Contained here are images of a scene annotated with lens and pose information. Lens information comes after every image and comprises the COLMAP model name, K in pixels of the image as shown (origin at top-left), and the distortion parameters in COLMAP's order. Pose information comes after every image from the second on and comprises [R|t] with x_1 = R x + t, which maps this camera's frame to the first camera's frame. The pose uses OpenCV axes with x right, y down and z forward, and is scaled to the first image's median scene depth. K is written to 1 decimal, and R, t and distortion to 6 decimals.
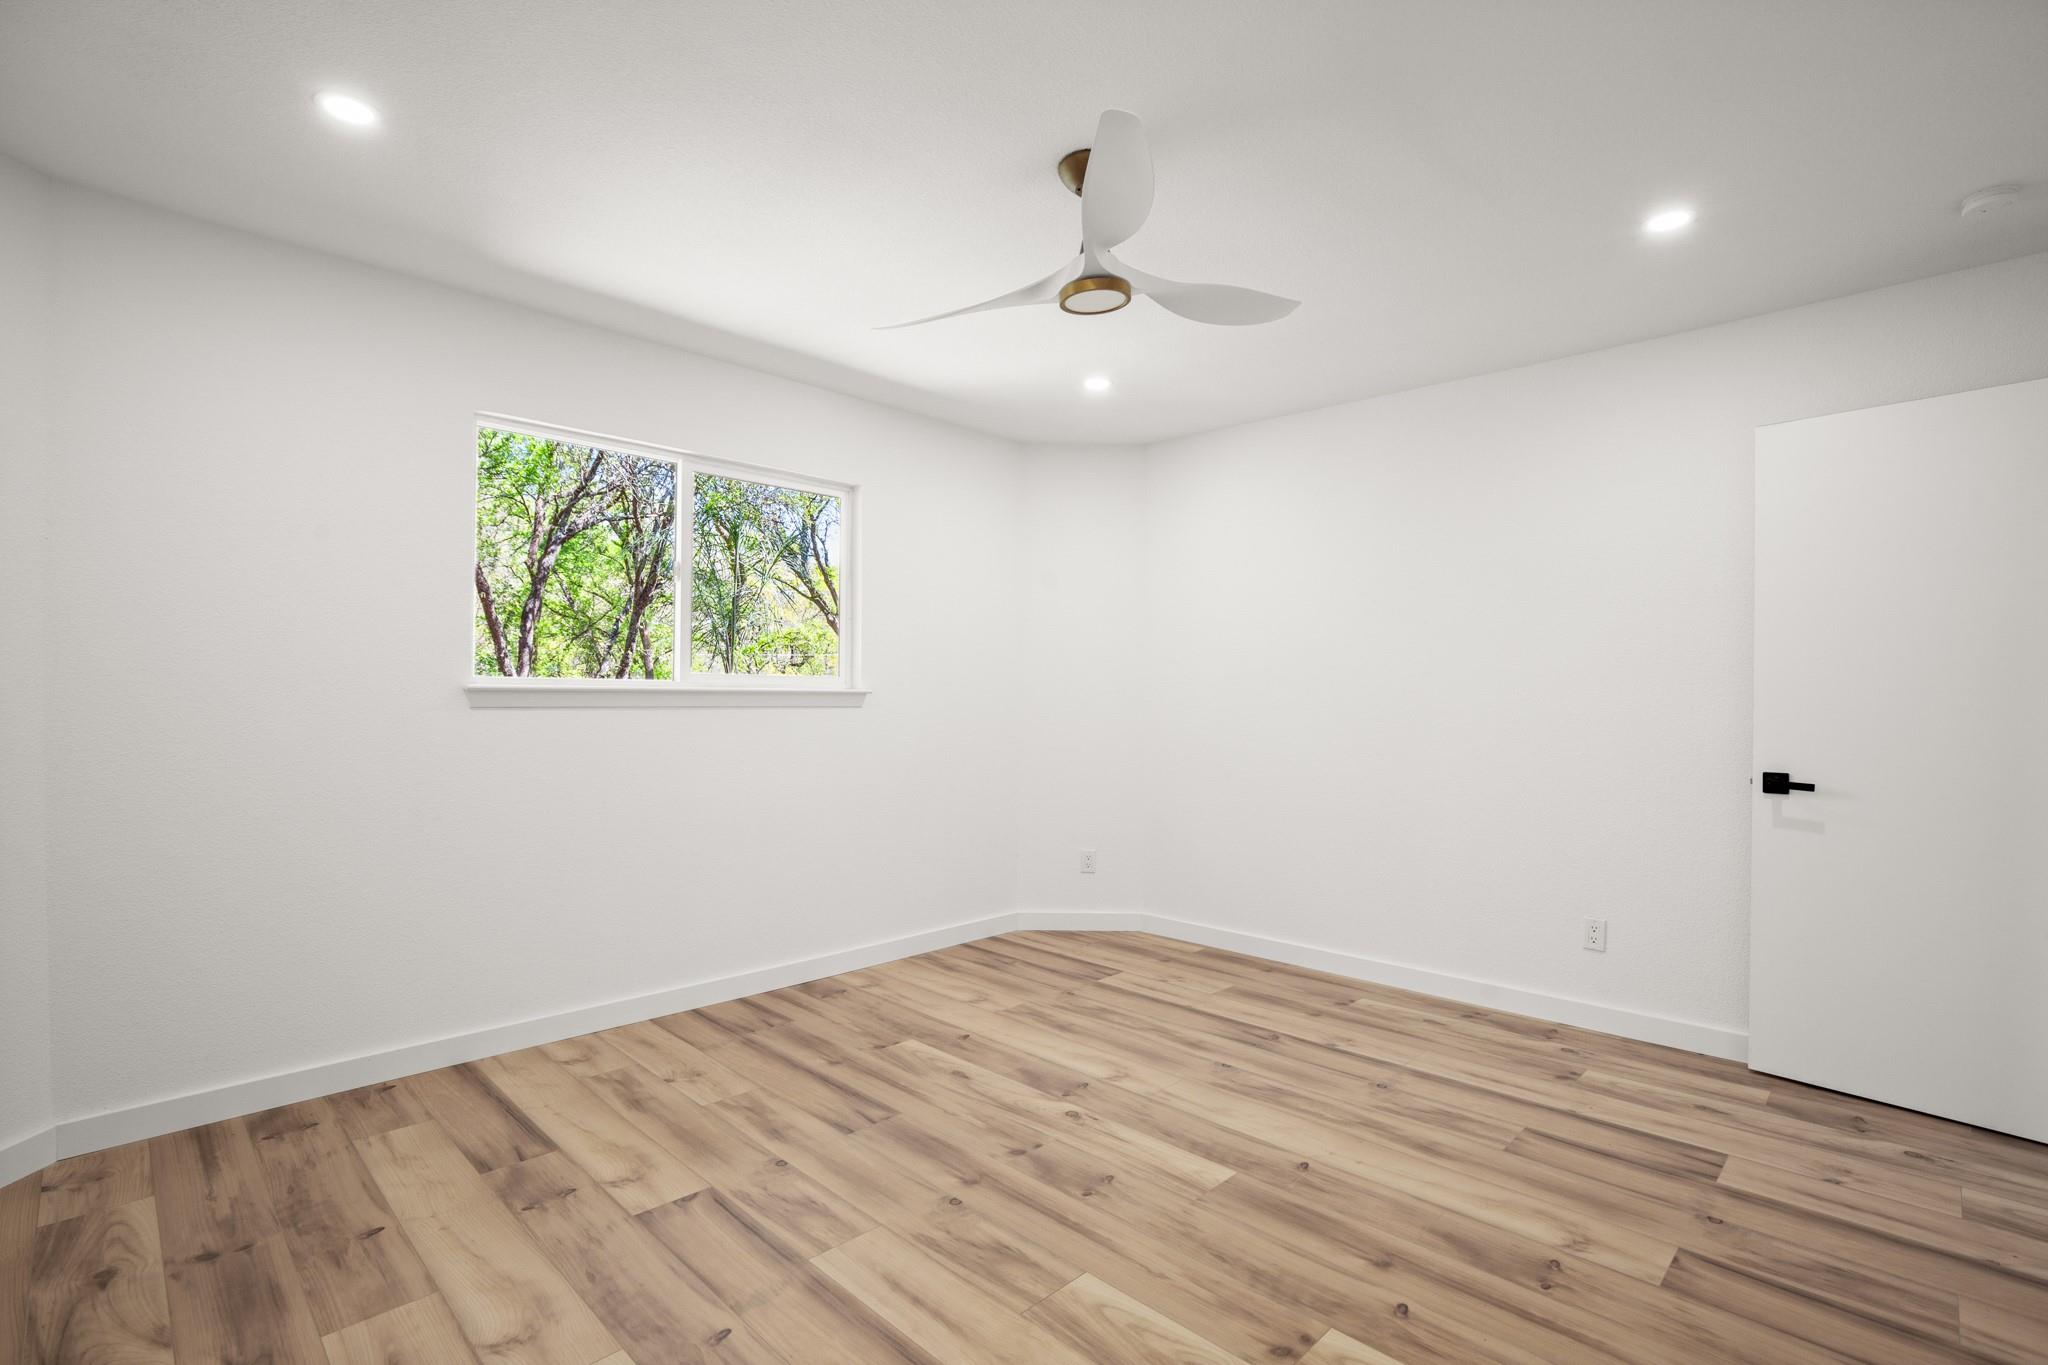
lens RADIAL K [[937.4, 0, 1041.6], [0, 937.4, 693.8], [0, 0, 1]] dist [-0.012353, 0.000391]
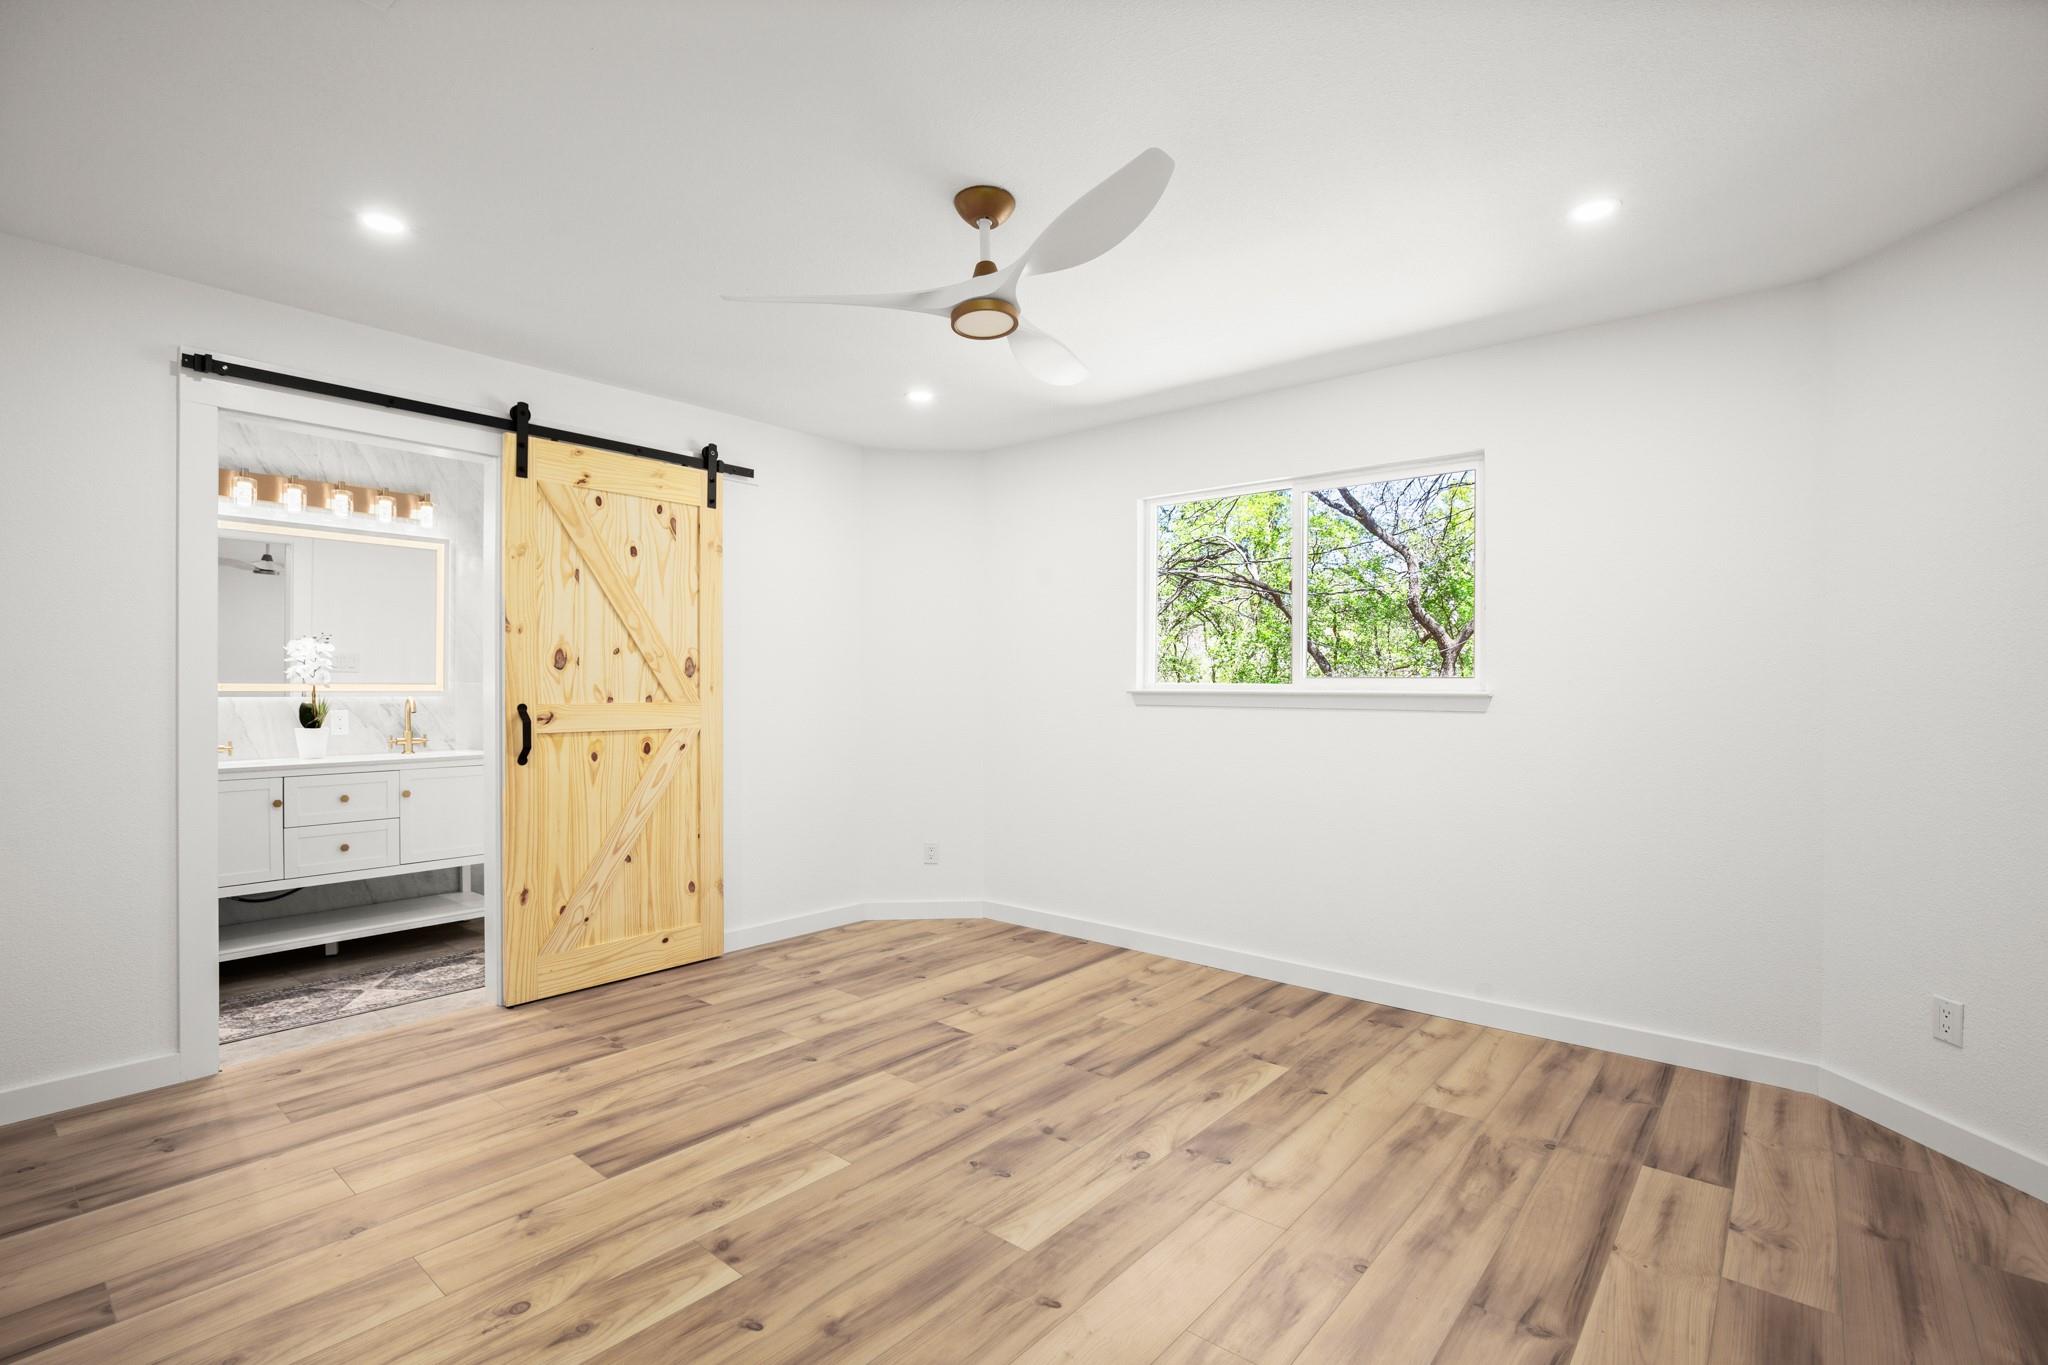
lens RADIAL K [[937.4, 0, 1032.2], [0, 937.4, 688.4], [0, 0, 1]] dist [-0.012353, 0.000391]
pose [[0.085967, -0.008134, -0.996265, 0.885945], [-0.004838, 0.999951, -0.008581, 0.002176], [0.996286, 0.005557, 0.085923, 0.768917]]
